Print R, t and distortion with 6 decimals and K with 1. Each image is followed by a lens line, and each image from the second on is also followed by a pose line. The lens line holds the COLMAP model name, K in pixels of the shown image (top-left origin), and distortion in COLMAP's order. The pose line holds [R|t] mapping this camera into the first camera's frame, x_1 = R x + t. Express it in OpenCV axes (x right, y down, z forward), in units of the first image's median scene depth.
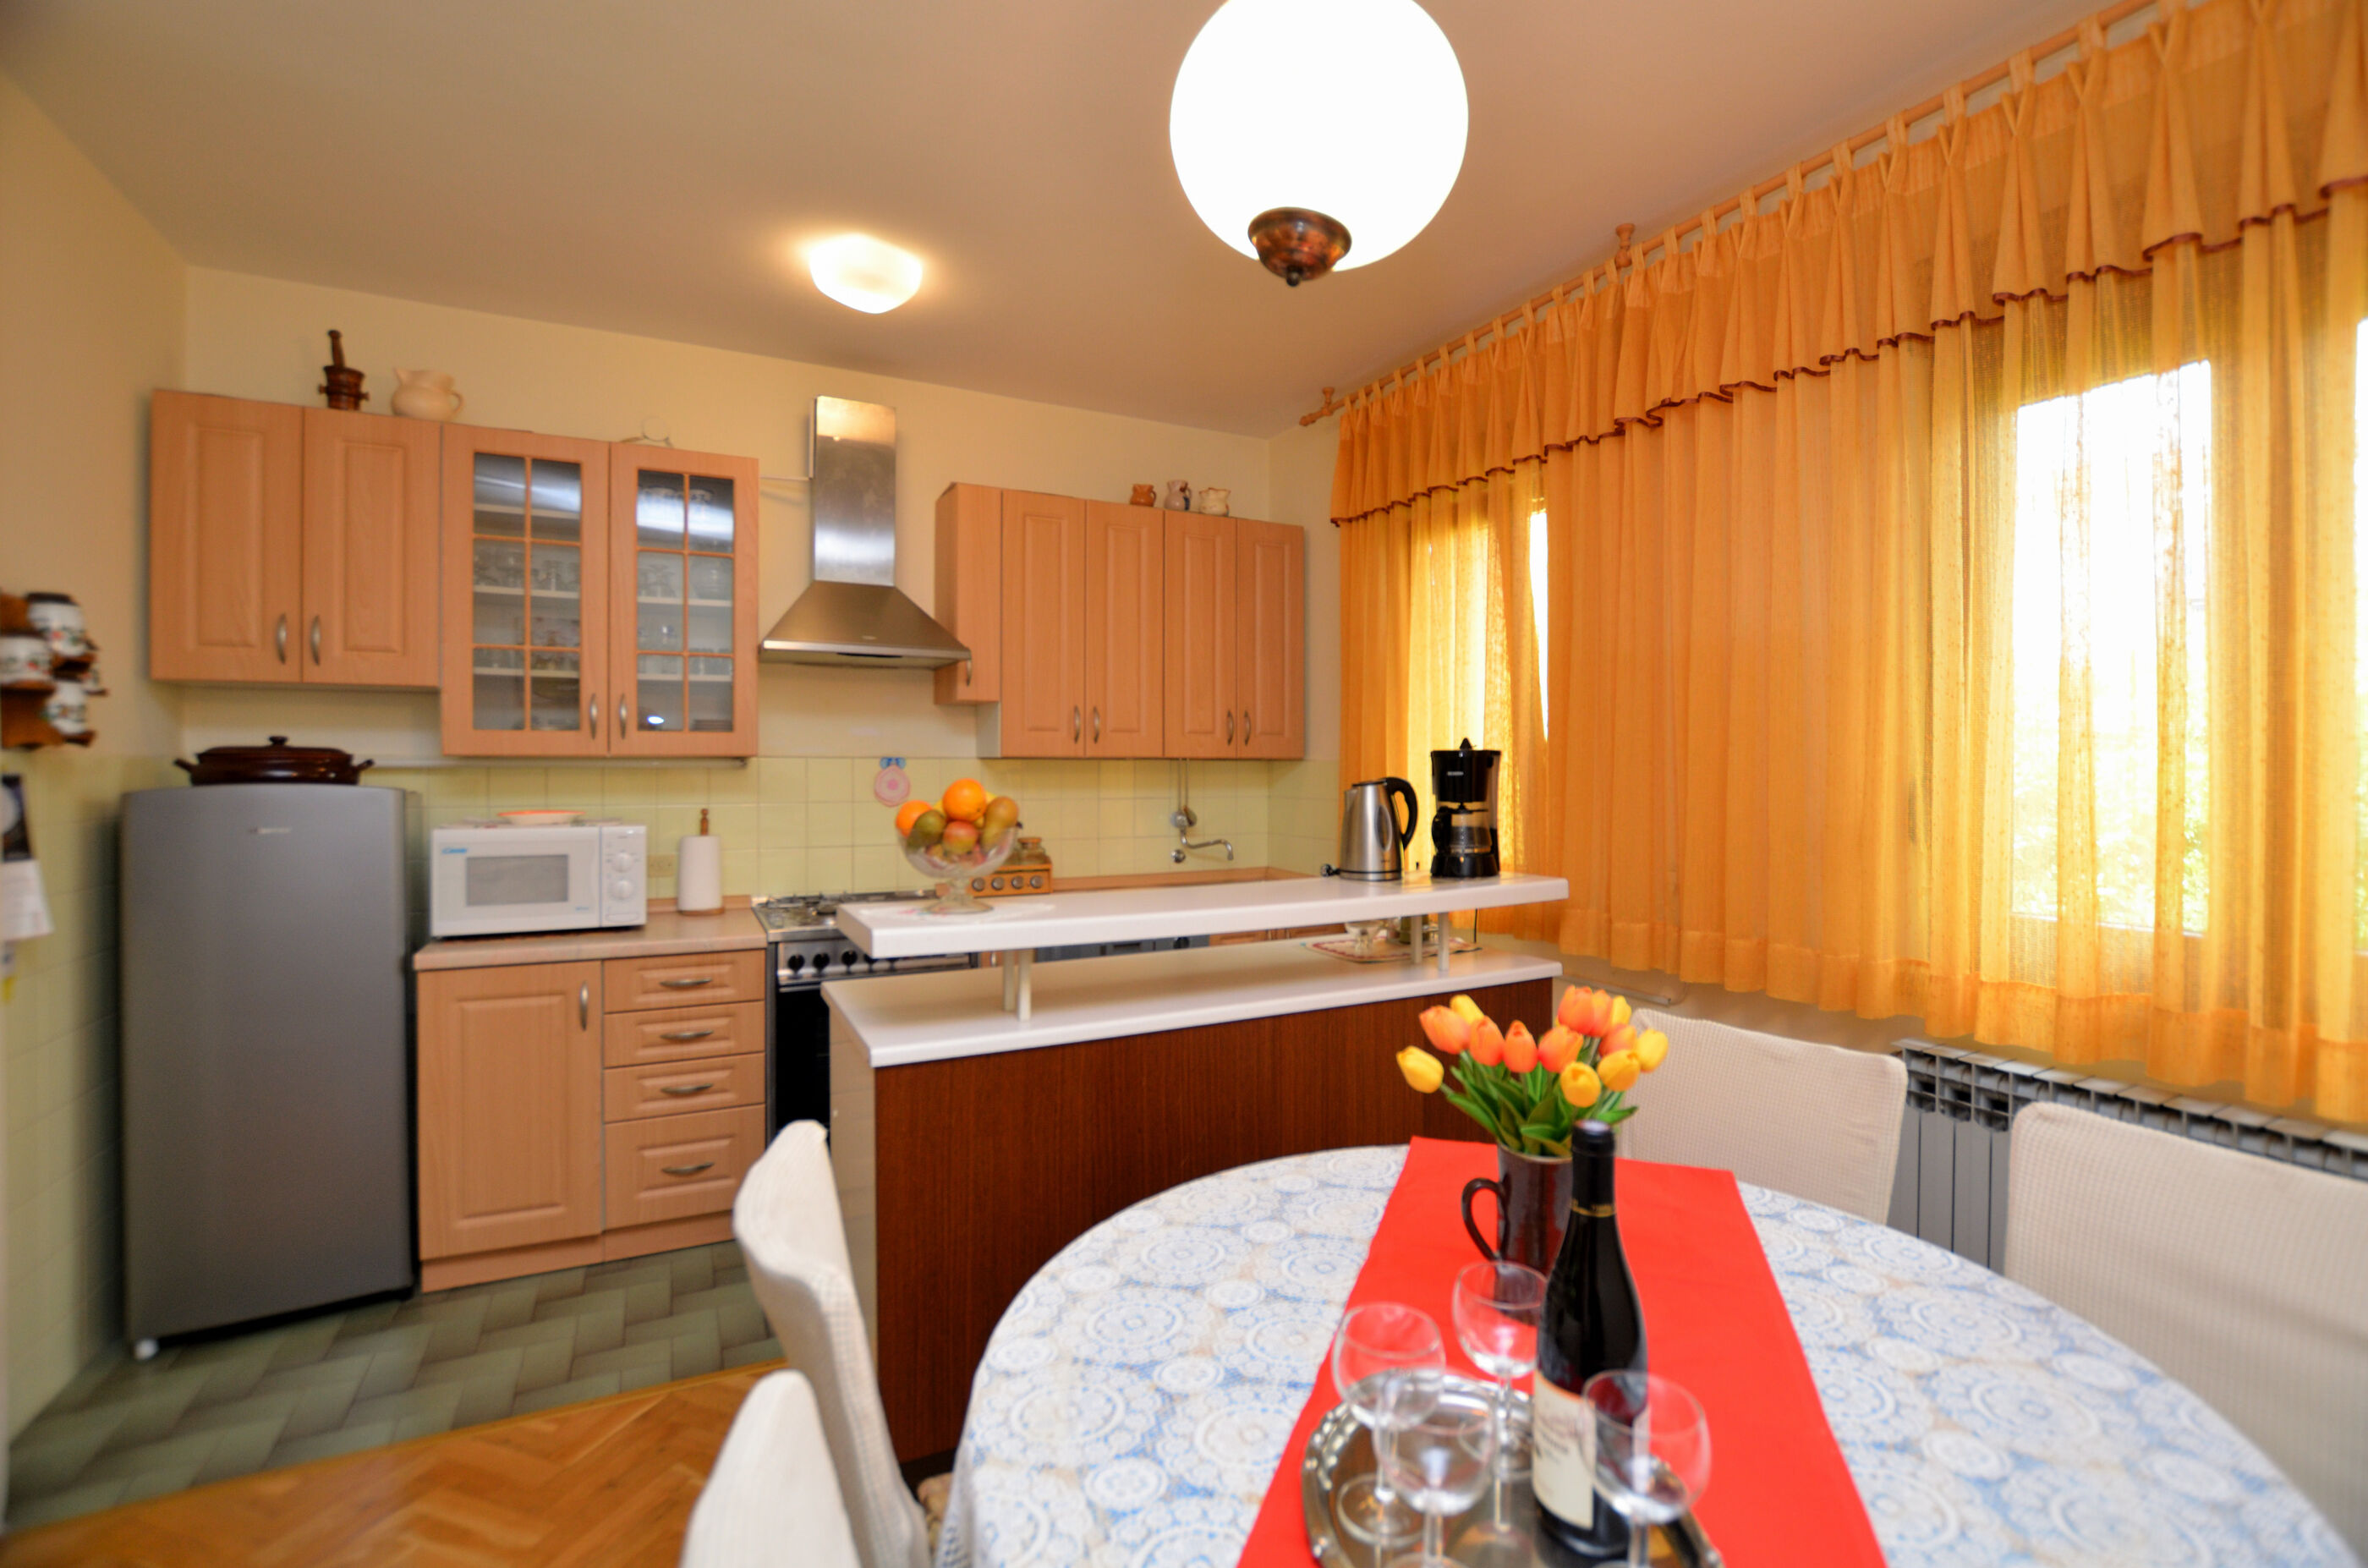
lens RADIAL K [[1039.8, 0, 1200.6], [0, 1039.8, 765.5], [0, 0, 1]] dist [-0.032948, 0.003598]
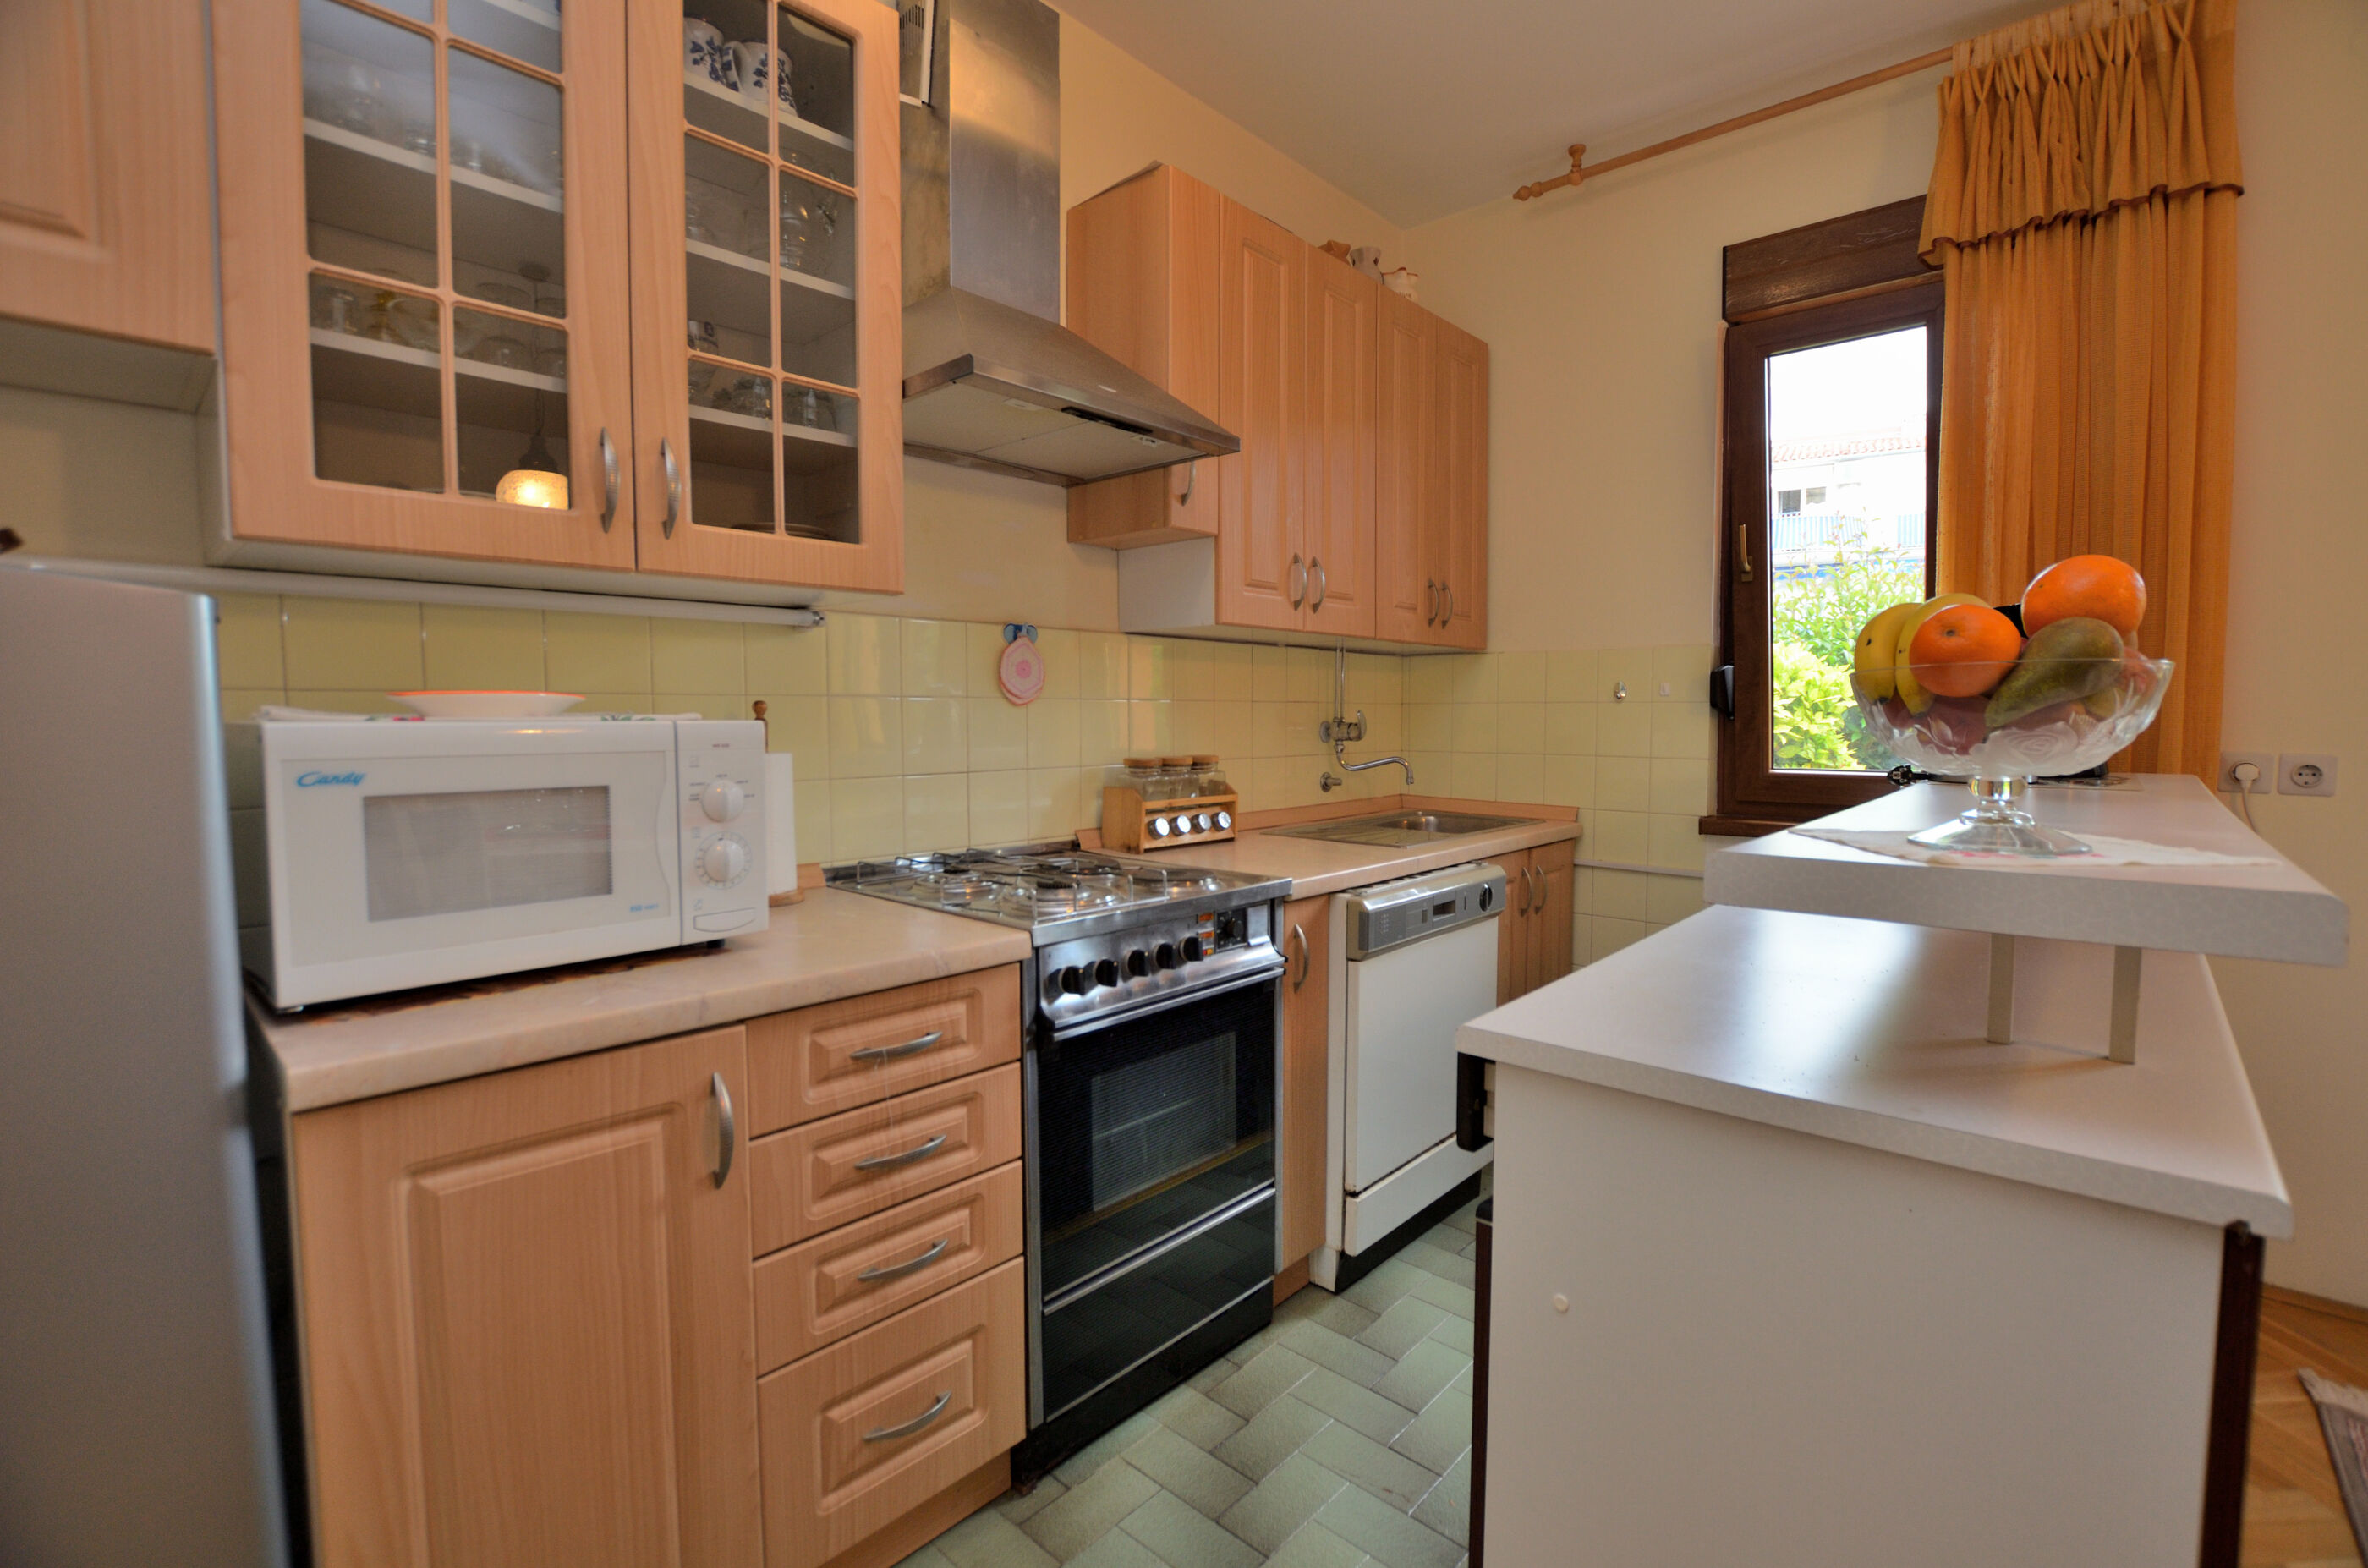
lens RADIAL K [[1039.8, 0, 1197.4], [0, 1039.8, 770.5], [0, 0, 1]] dist [-0.032948, 0.003598]
pose [[0.937547, -0.022043, 0.347159, -0.550914], [0.002926, 0.998455, 0.055496, 0.058708], [-0.347846, -0.051014, 0.936163, 0.526742]]
